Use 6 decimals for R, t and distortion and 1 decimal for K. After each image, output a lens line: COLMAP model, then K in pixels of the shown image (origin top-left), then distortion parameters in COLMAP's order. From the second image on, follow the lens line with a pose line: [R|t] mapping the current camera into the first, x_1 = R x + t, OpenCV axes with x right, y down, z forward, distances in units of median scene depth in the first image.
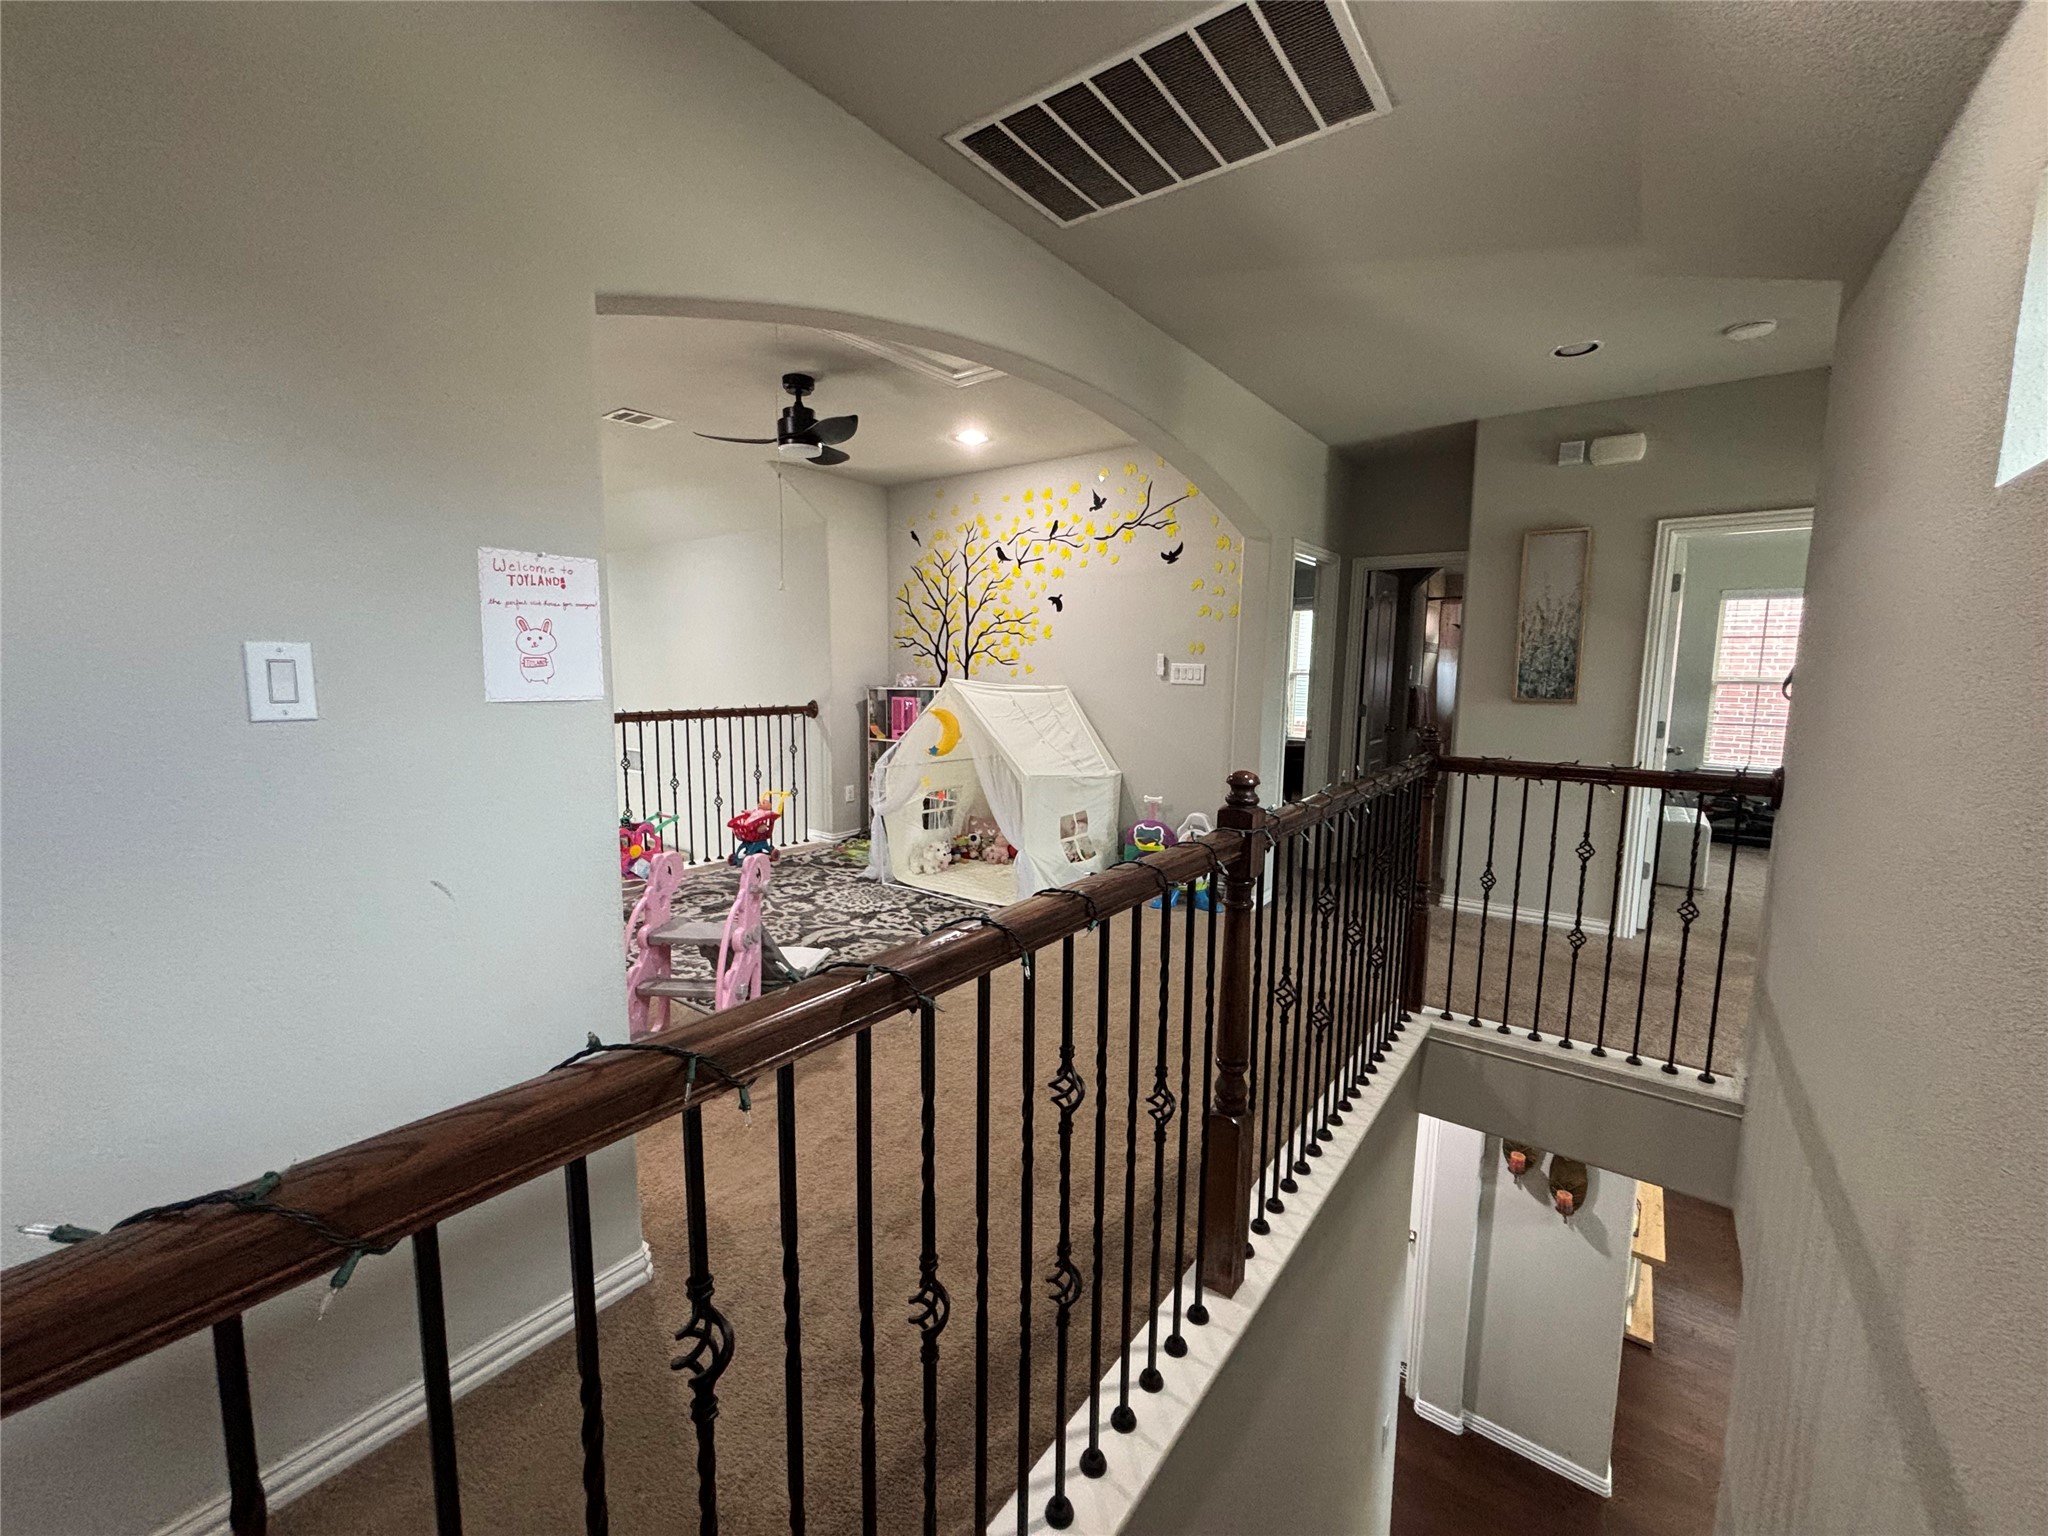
lens RADIAL K [[826.9, 0, 1023.3], [0, 826.9, 771.4], [0, 0, 1]] dist [-0.000551, 0.000127]
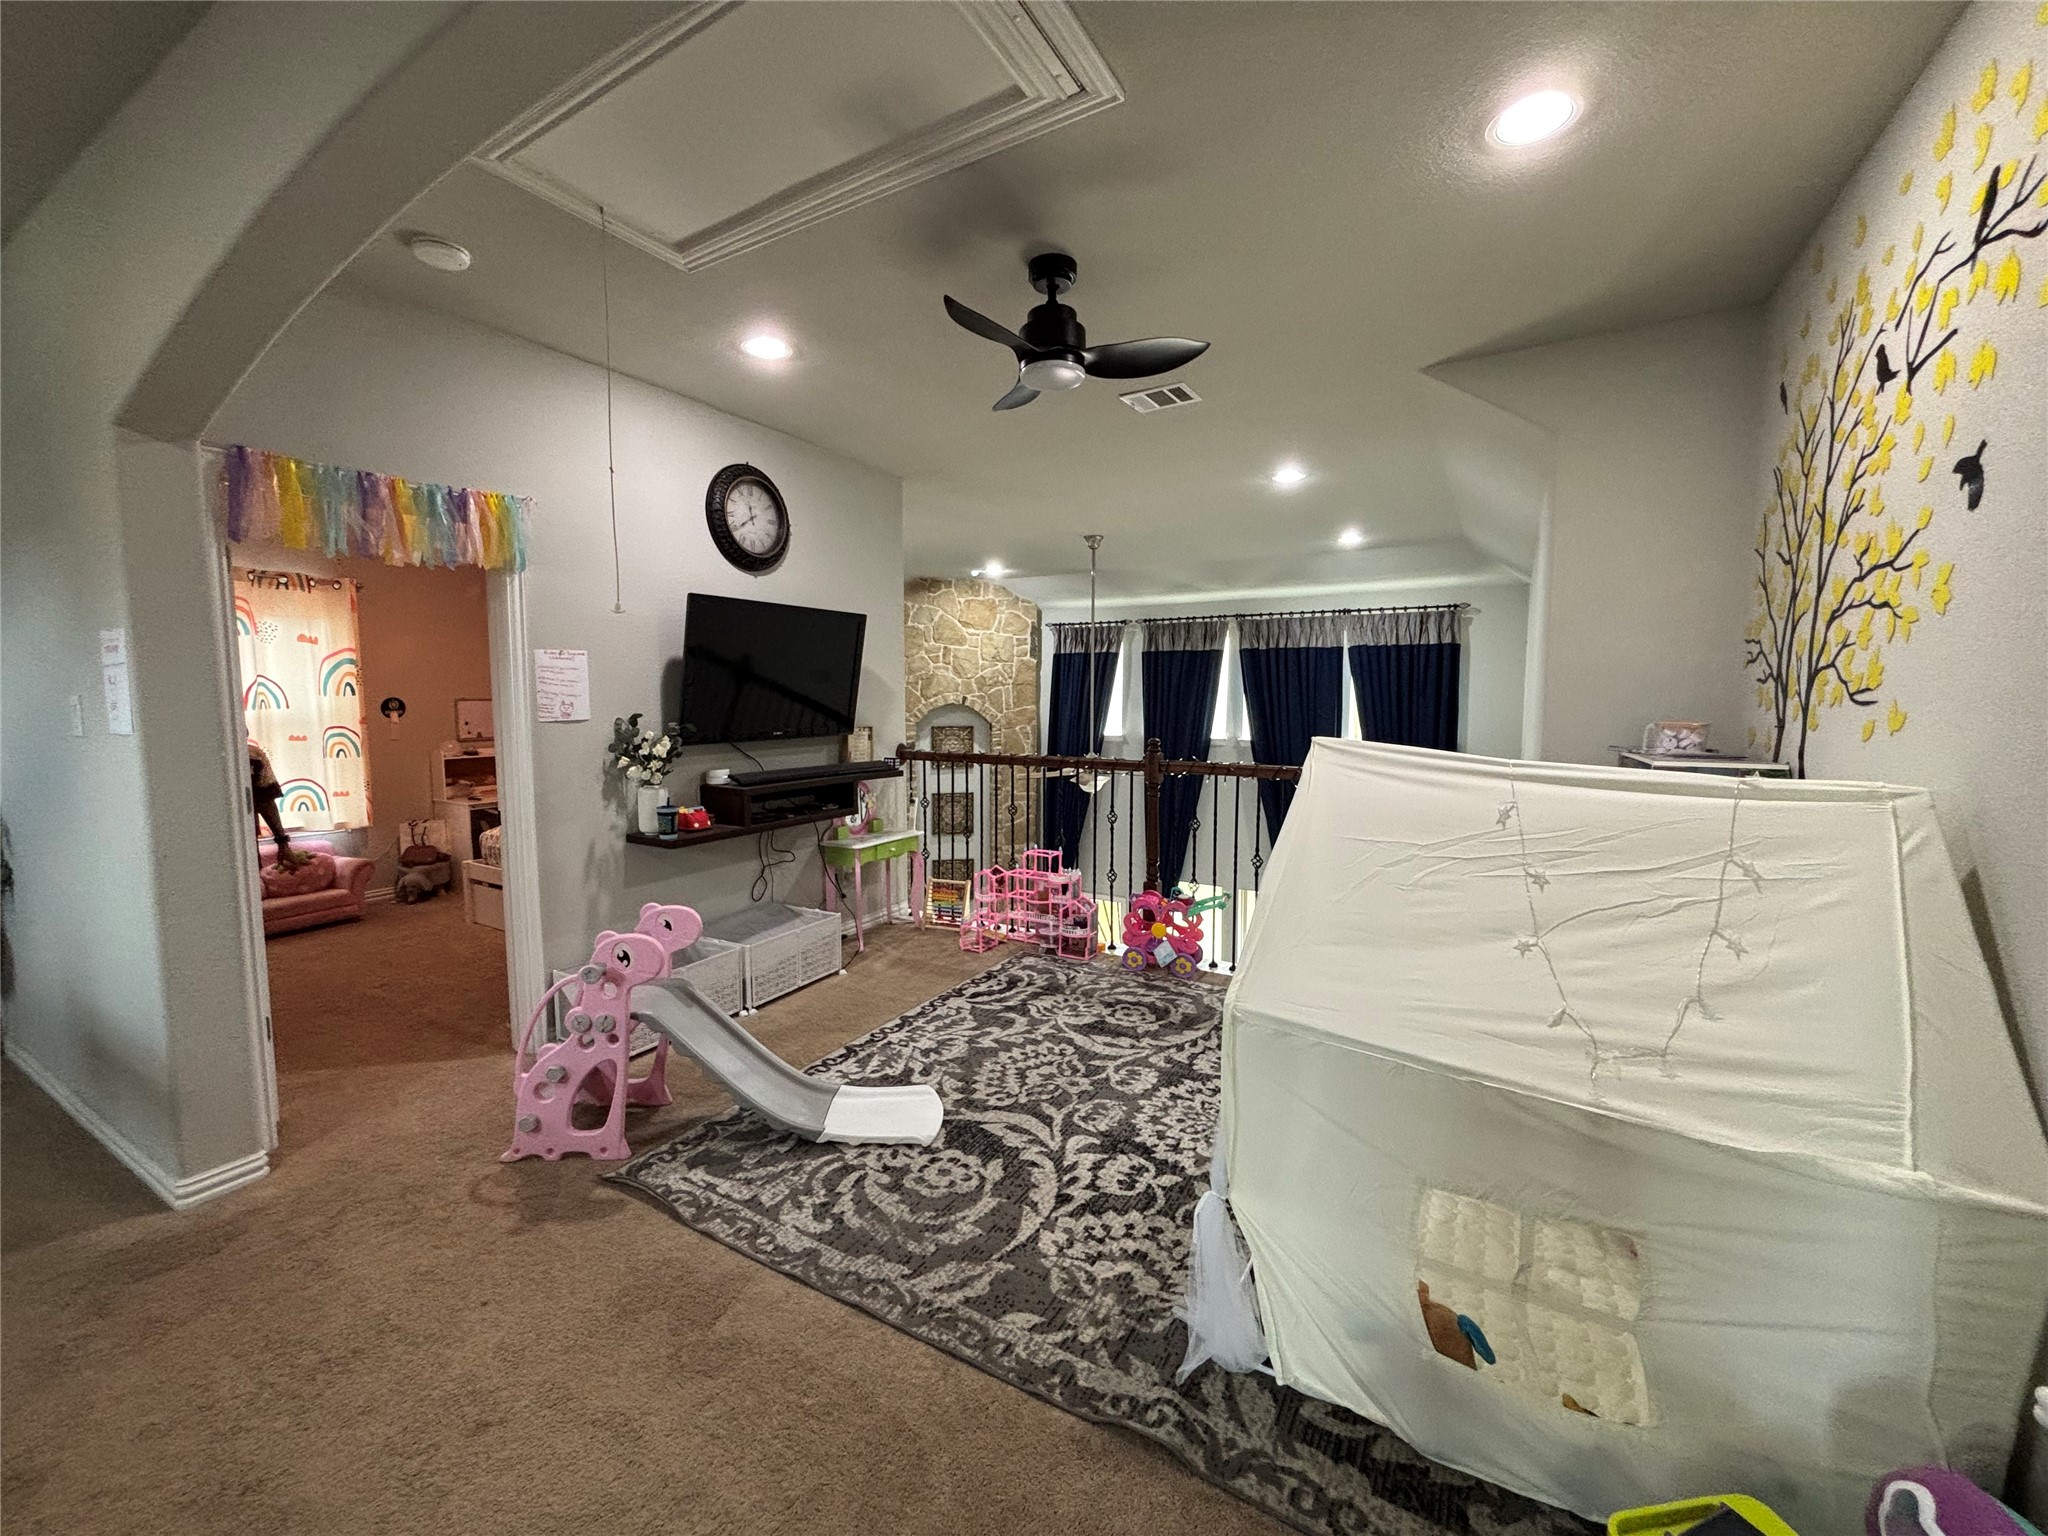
lens RADIAL K [[826.9, 0, 1008.7], [0, 826.9, 761.1], [0, 0, 1]] dist [-0.000551, 0.000127]
pose [[0.103155, 0.075170, -0.991821, 0.339448], [-0.128227, 0.989825, 0.061682, -0.108711], [0.986365, 0.120816, 0.111744, 0.817854]]
